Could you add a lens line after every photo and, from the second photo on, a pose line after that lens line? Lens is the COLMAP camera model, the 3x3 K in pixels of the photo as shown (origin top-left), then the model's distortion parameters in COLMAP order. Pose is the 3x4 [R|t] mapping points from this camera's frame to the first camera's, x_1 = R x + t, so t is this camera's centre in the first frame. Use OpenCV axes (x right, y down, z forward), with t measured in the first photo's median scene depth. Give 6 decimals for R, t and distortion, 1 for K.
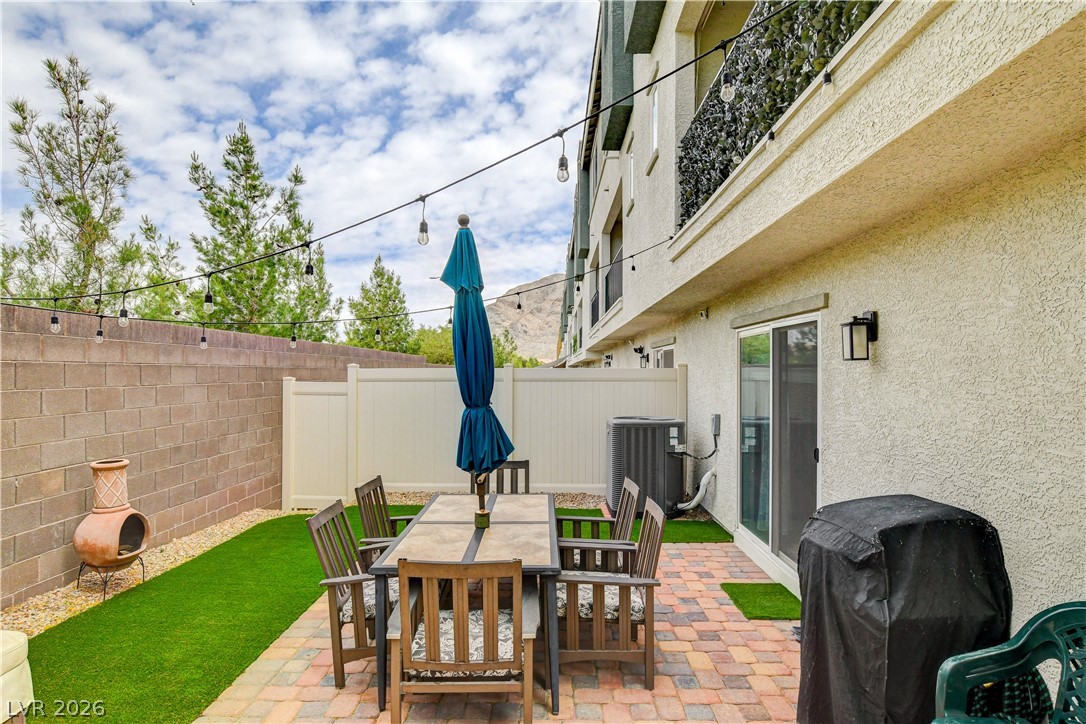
lens RADIAL K [[568.4, 0, 547.5], [0, 568.4, 372.8], [0, 0, 1]] dist [-0.029632, 0.007114]
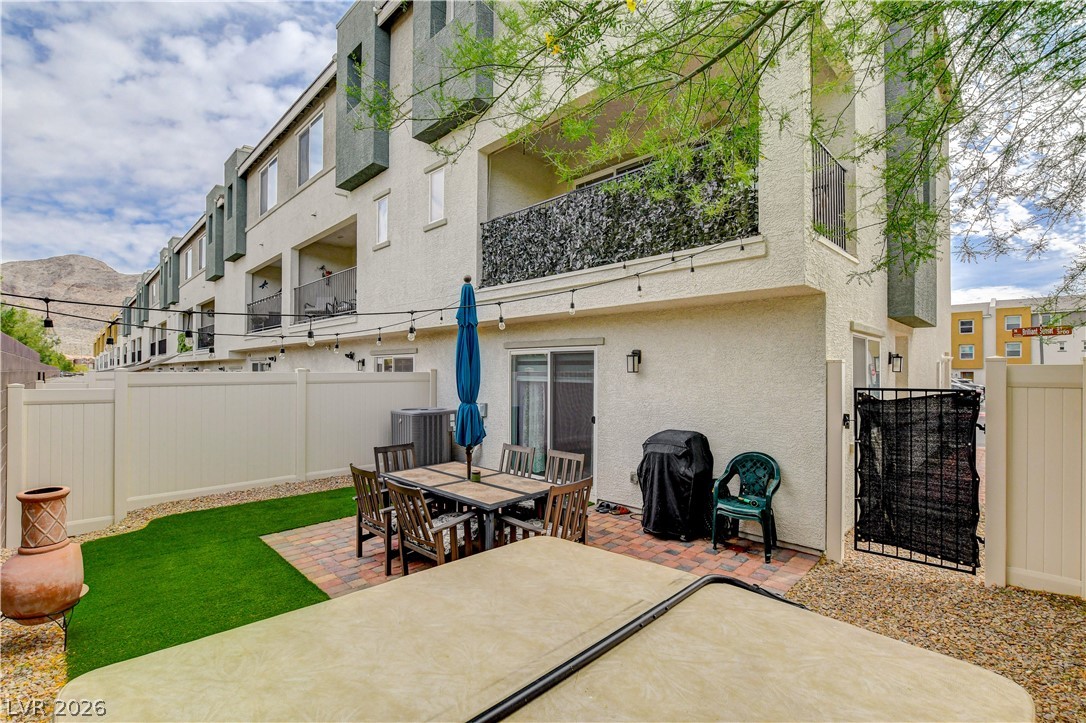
lens RADIAL K [[488.6, 0, 538.9], [0, 488.6, 364.6], [0, 0, 1]] dist [-0.021148, 0.000013]
pose [[0.696812, 0.008882, 0.717199, -0.428746], [-0.000083, 0.999924, -0.012304, -0.011451], [-0.717254, 0.008514, 0.696760, -0.018145]]
